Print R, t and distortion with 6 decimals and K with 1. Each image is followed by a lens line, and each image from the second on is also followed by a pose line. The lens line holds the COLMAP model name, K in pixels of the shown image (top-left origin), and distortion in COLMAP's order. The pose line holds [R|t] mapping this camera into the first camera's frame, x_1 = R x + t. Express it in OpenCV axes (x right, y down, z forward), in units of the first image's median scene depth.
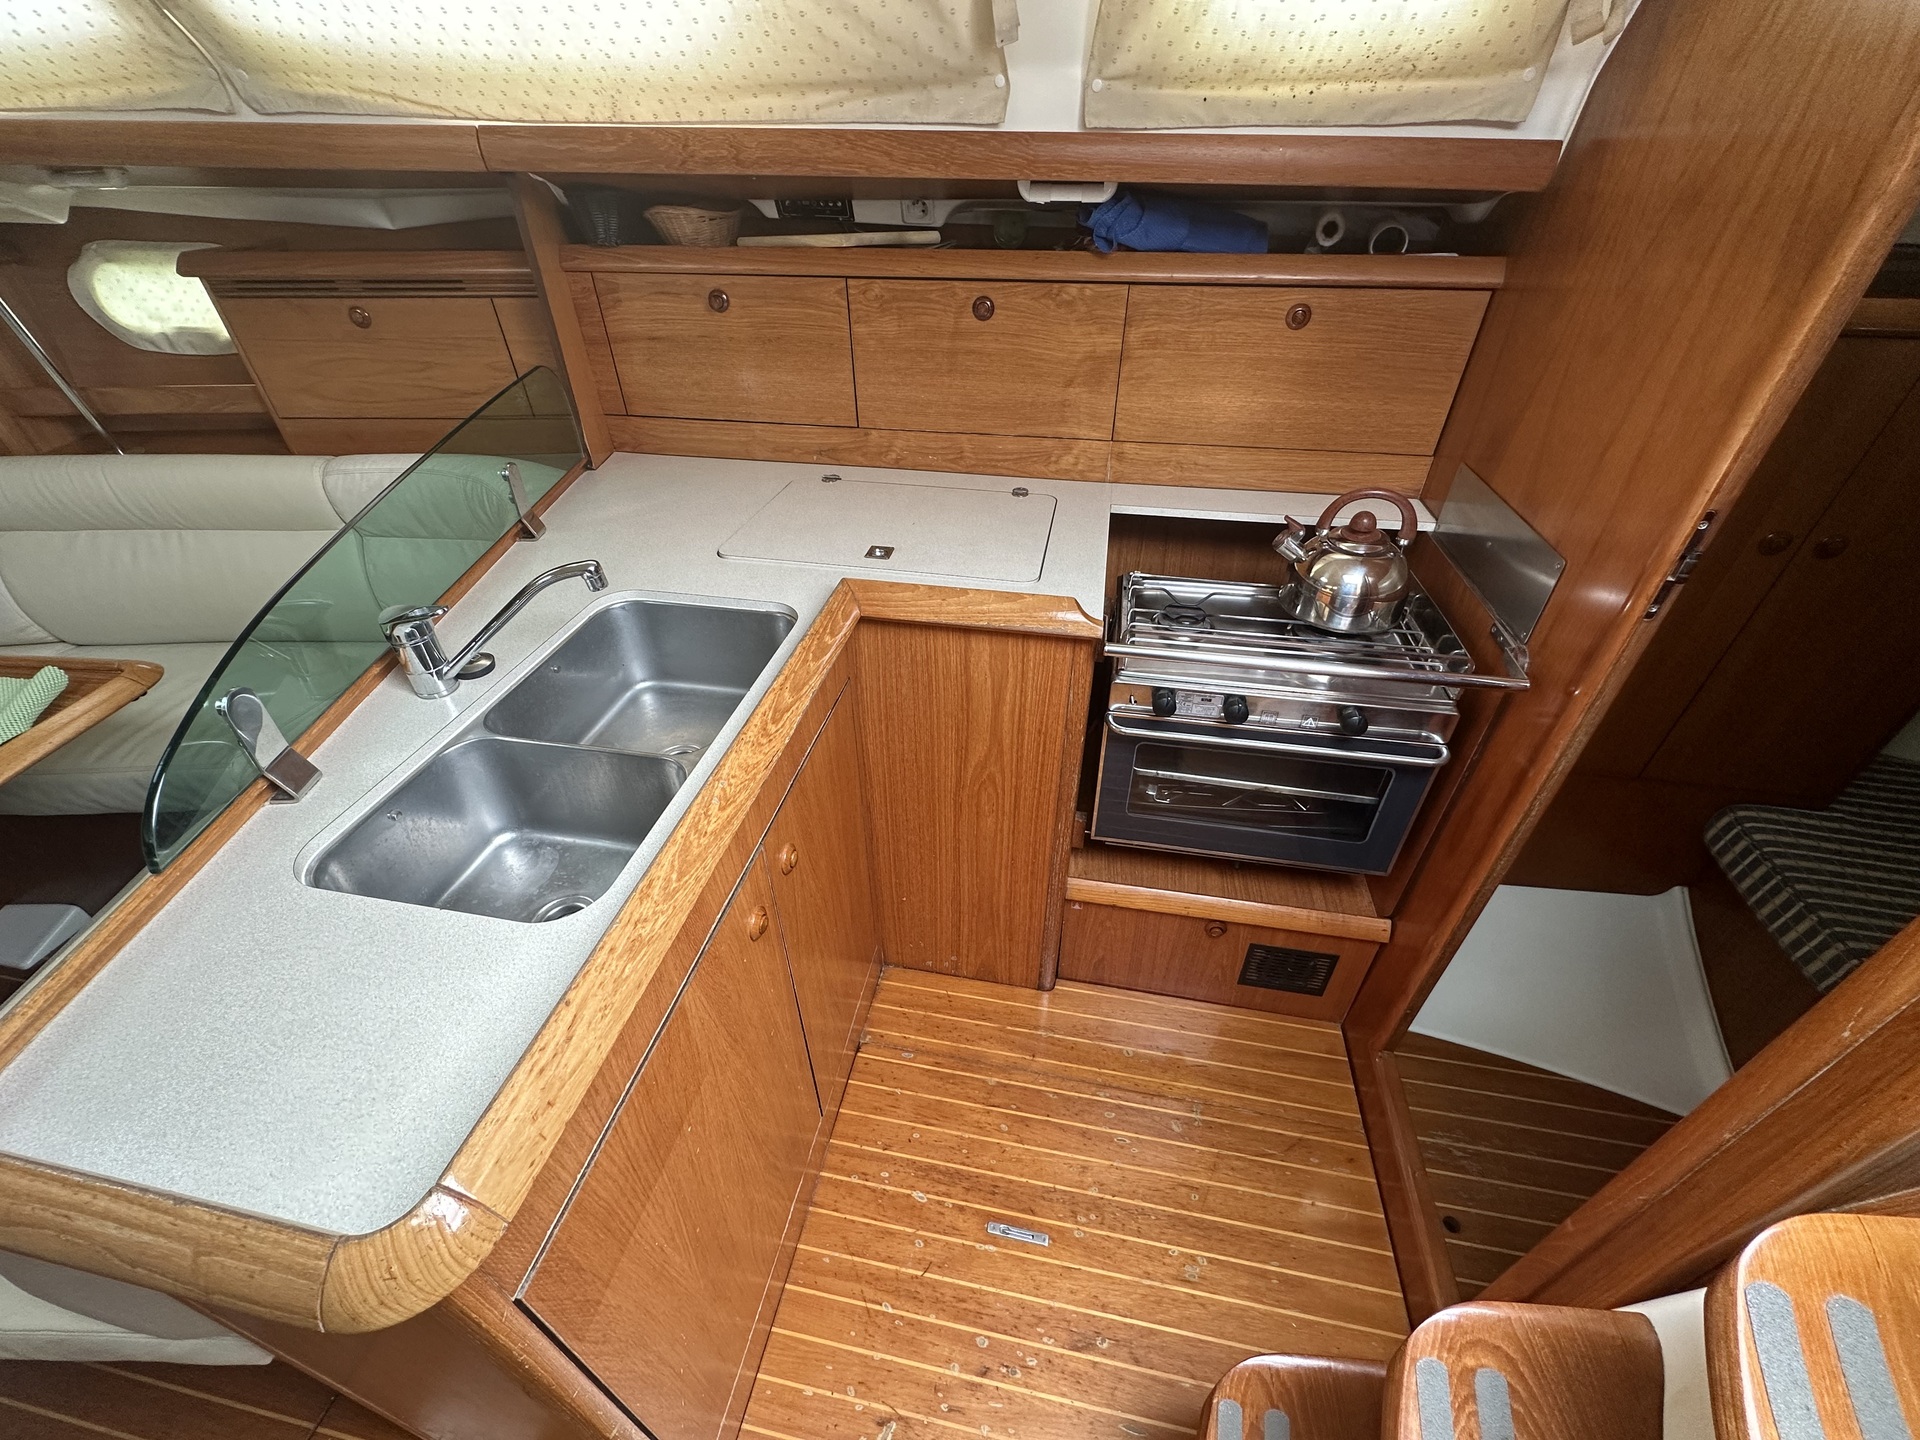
lens RADIAL K [[764.6, 0, 958.6], [0, 764.6, 717.3], [0, 0, 1]] dist [-0.003802, 0.000958]
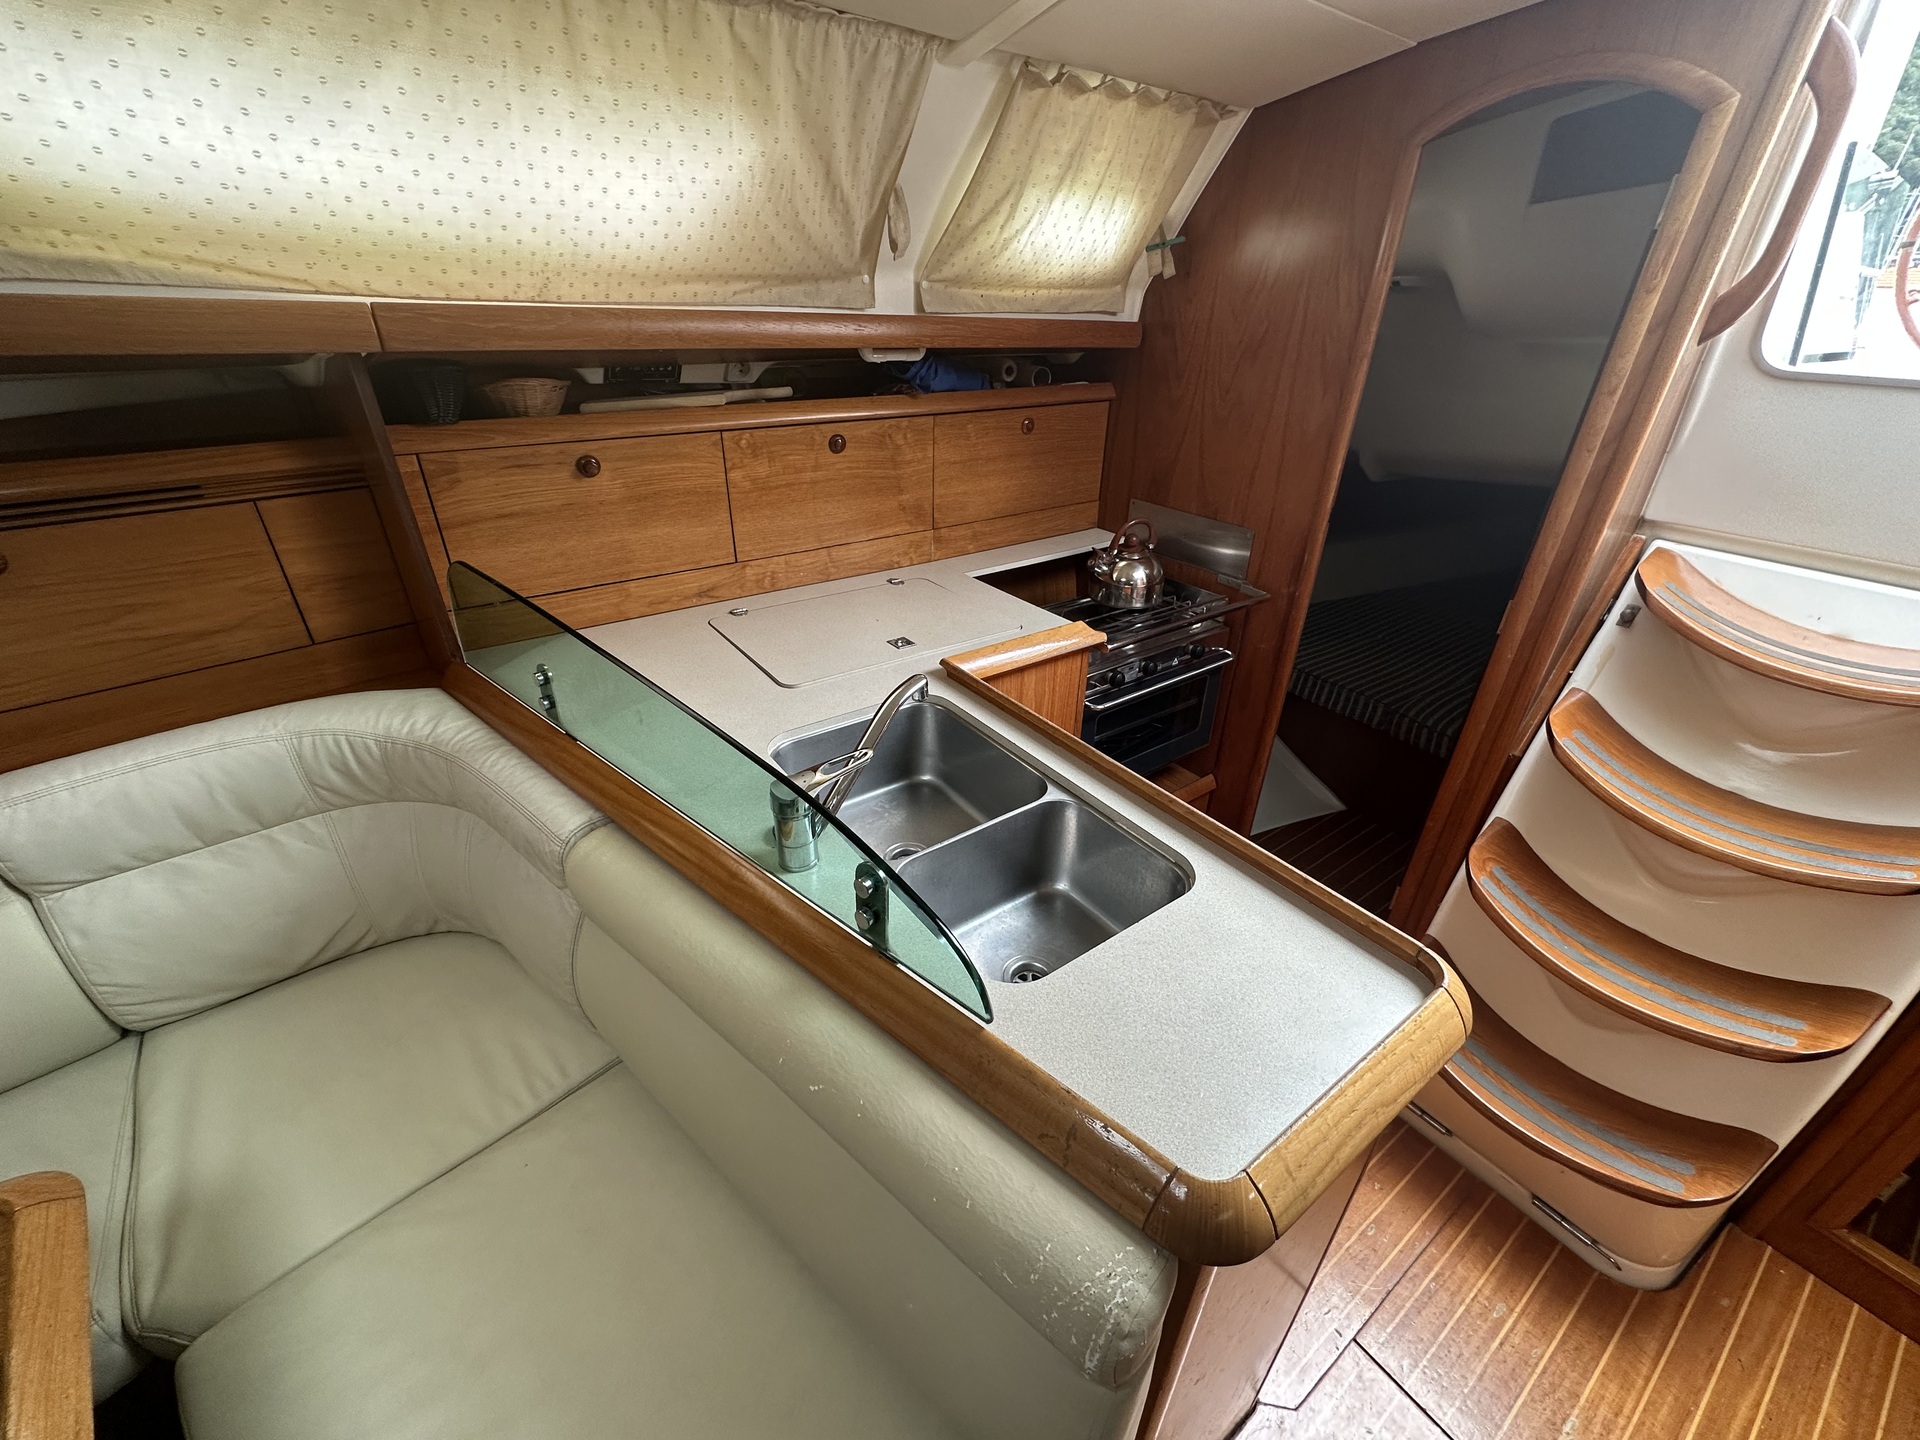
lens RADIAL K [[764.6, 0, 954.6], [0, 764.6, 712.0], [0, 0, 1]] dist [-0.003802, 0.000958]
pose [[0.690985, -0.329564, 0.643372, -0.847755], [0.415533, 0.909368, 0.019535, -0.110685], [-0.591500, 0.253844, 0.765304, 0.087315]]
